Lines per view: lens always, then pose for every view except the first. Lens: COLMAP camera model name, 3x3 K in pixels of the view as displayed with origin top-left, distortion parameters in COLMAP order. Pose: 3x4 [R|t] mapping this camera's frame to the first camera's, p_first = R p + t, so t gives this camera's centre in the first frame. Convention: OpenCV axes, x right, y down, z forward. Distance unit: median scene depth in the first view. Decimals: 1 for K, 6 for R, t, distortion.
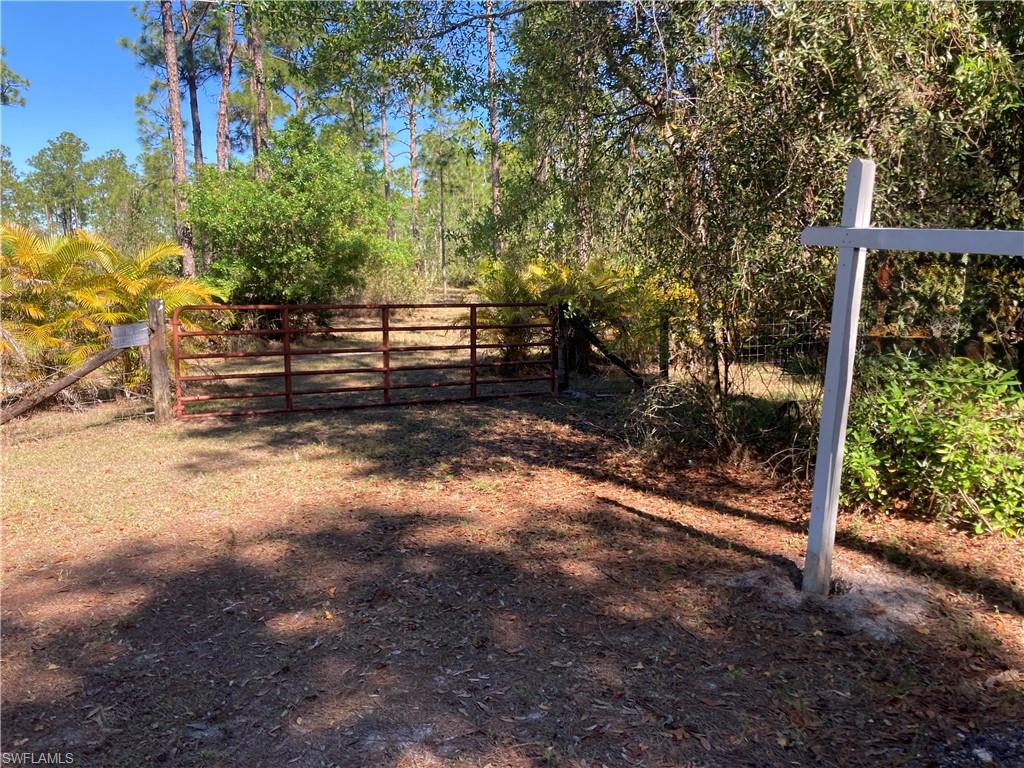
lens RADIAL K [[843.0, 0, 511.4], [0, 843.0, 381.7], [0, 0, 1]] dist [0.010099, -0.006000]
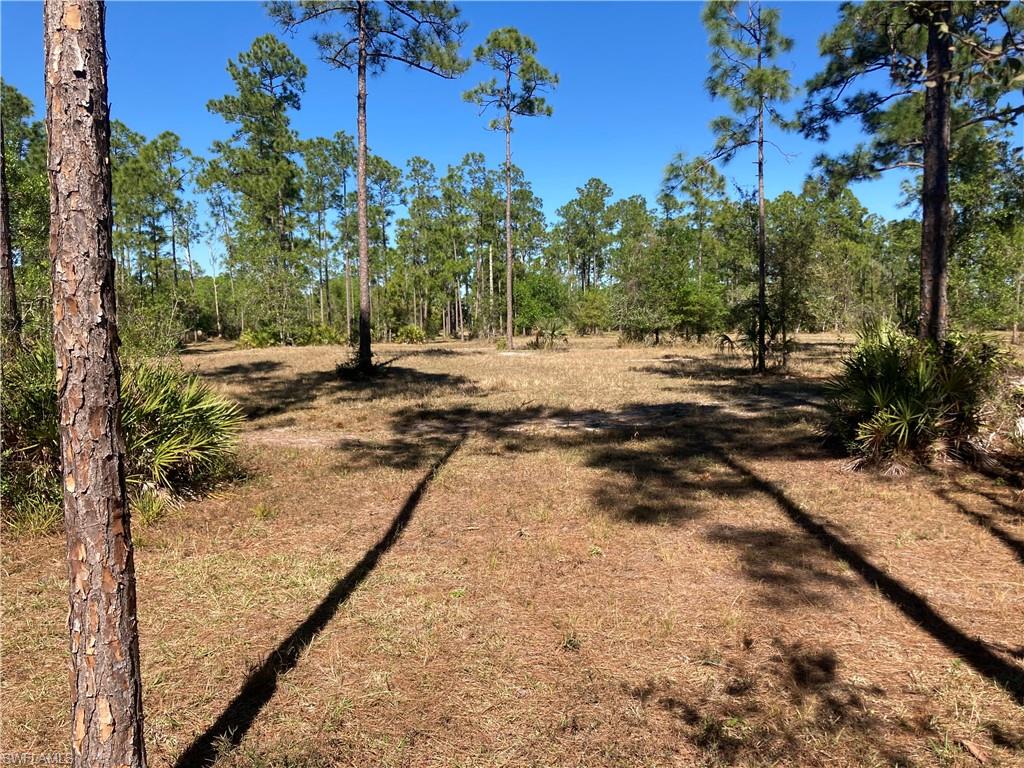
lens RADIAL K [[843.0, 0, 511.4], [0, 843.0, 381.7], [0, 0, 1]] dist [0.010099, -0.006000]
pose [[0.844134, 0.067480, -0.531868, -0.064267], [-0.103043, 0.993972, -0.037432, -0.012931], [0.526136, 0.086403, 0.845999, 0.129971]]
